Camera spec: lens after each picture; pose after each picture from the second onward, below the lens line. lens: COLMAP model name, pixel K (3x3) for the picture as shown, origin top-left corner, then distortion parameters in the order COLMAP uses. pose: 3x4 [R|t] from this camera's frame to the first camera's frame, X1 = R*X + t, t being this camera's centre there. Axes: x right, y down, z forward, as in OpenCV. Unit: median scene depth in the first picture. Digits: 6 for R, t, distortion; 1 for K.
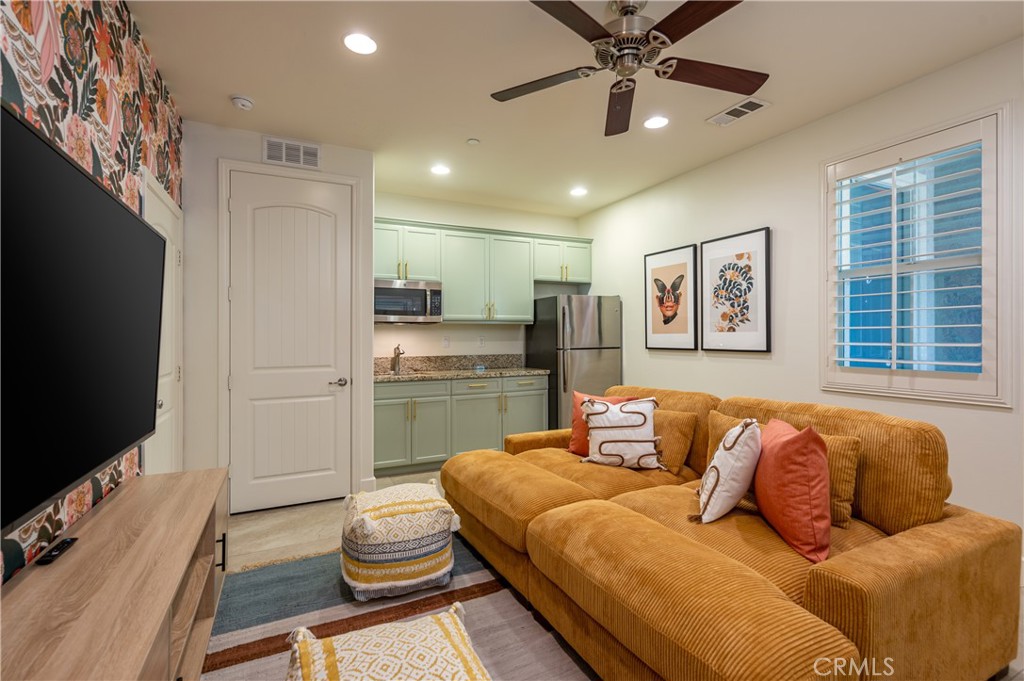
lens RADIAL K [[472.3, 0, 512.0], [0, 472.3, 340.5], [0, 0, 1]] dist [0.000644, -0.000060]
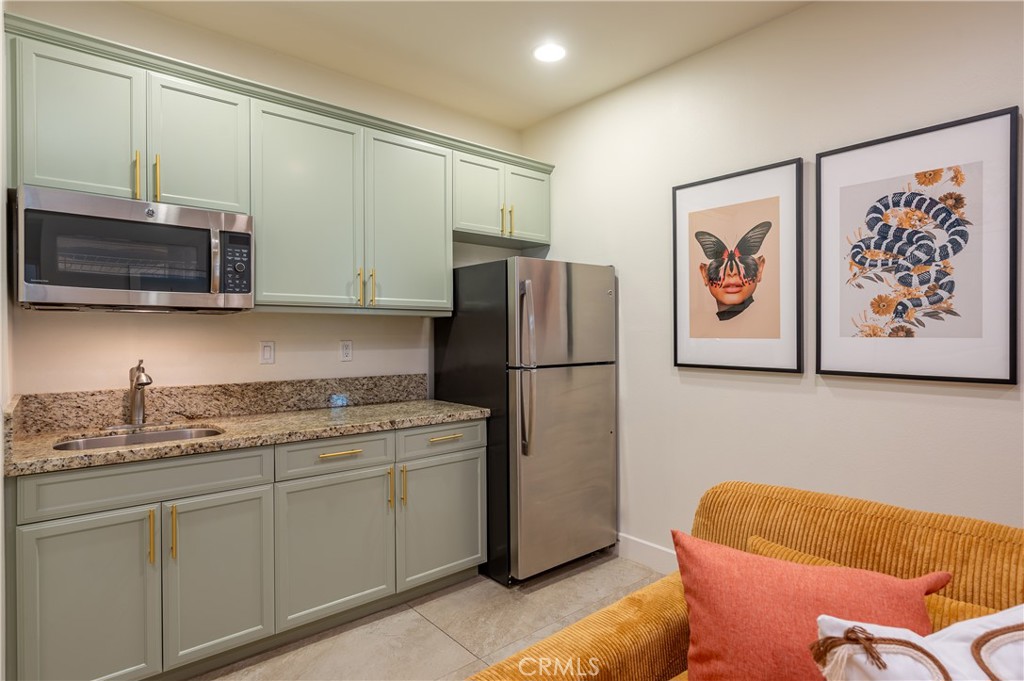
lens RADIAL K [[543.8, 0, 512.0], [0, 543.8, 340.5], [0, 0, 1]] dist [0.002703, 0.000201]
pose [[0.969009, 0.001788, 0.247021, -0.043426], [-0.003320, 0.999978, 0.005788, -0.014300], [-0.247005, -0.006428, 0.968993, 0.478245]]
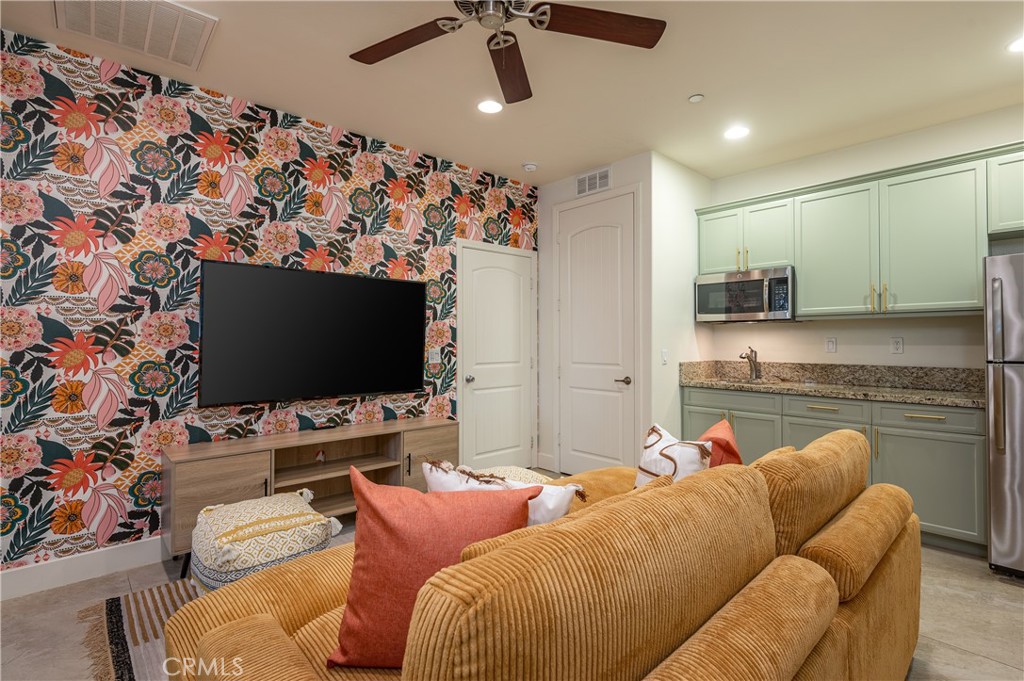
lens RADIAL K [[478.6, 0, 512.0], [0, 478.6, 340.5], [0, 0, 1]] dist [0.000896, -0.000022]
pose [[0.288435, 0.005557, -0.957483, 0.486106], [-0.007011, 0.999969, 0.003691, -0.003552], [0.957474, 0.005648, 0.288465, 0.363262]]
